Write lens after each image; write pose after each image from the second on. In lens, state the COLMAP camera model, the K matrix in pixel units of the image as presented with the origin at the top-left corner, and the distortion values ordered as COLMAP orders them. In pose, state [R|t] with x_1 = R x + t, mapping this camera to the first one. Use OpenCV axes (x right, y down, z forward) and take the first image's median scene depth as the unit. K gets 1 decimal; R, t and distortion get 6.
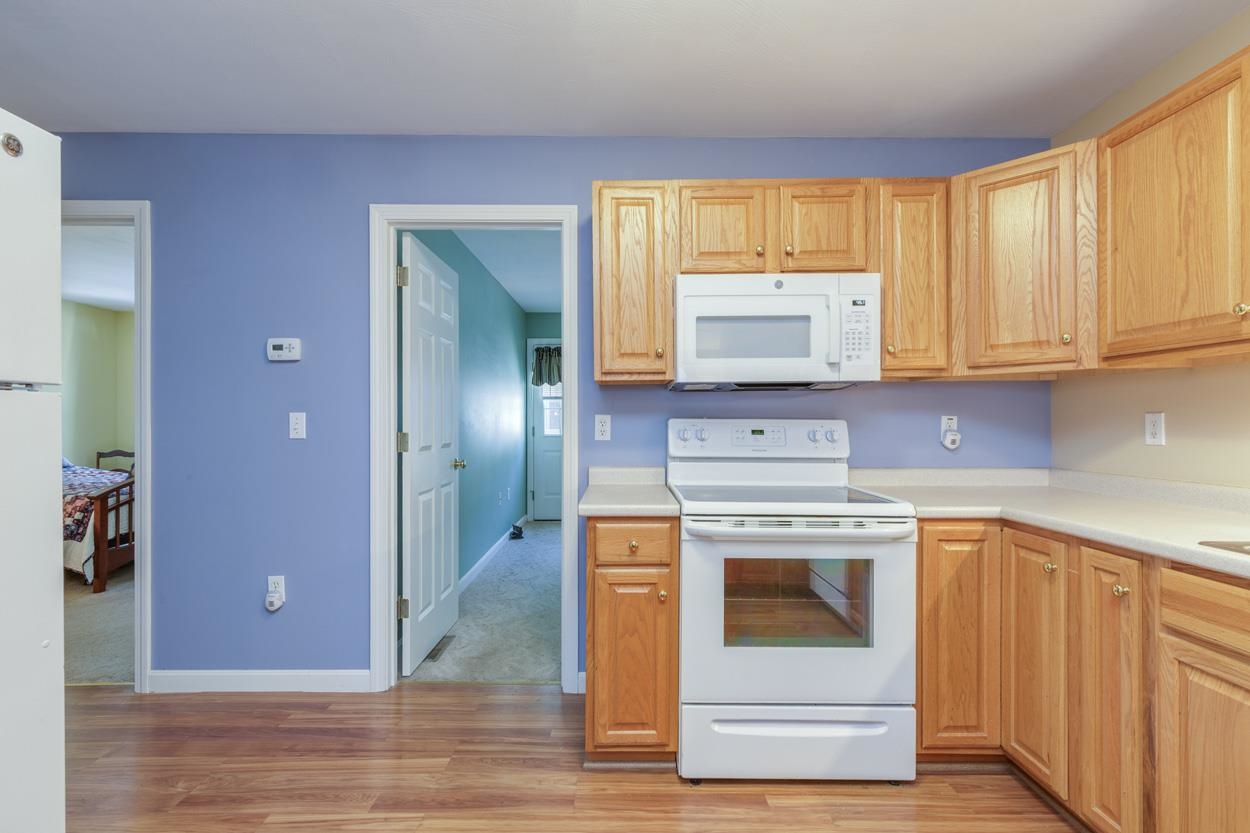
lens RADIAL K [[578.1, 0, 654.5], [0, 578.1, 421.6], [0, 0, 1]] dist [0.002241, -0.000148]
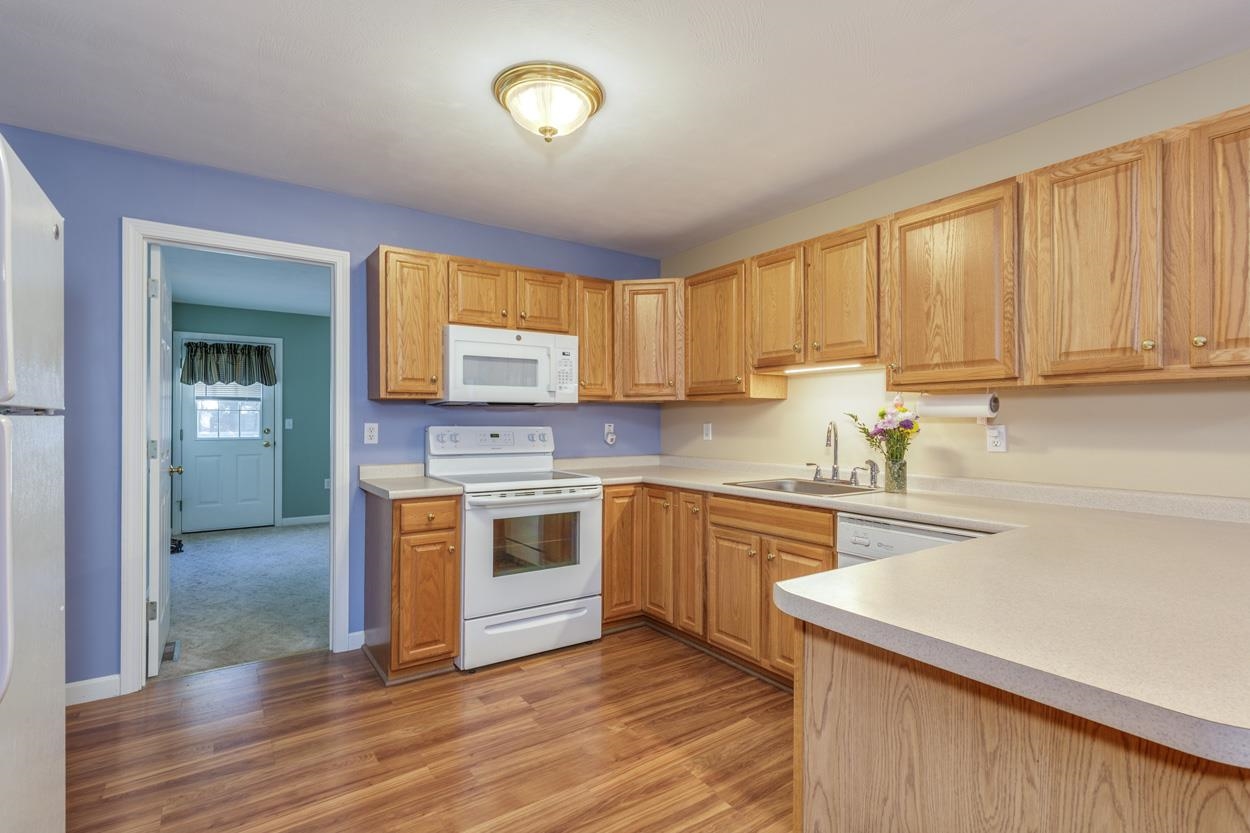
lens RADIAL K [[560.8, 0, 637.1], [0, 560.8, 417.3], [0, 0, 1]] dist [0.001851, -0.000080]
pose [[0.830113, 0.005629, 0.557567, -0.340253], [-0.002741, 0.999978, -0.006015, -0.021715], [-0.557589, 0.003465, 0.830110, -0.384980]]
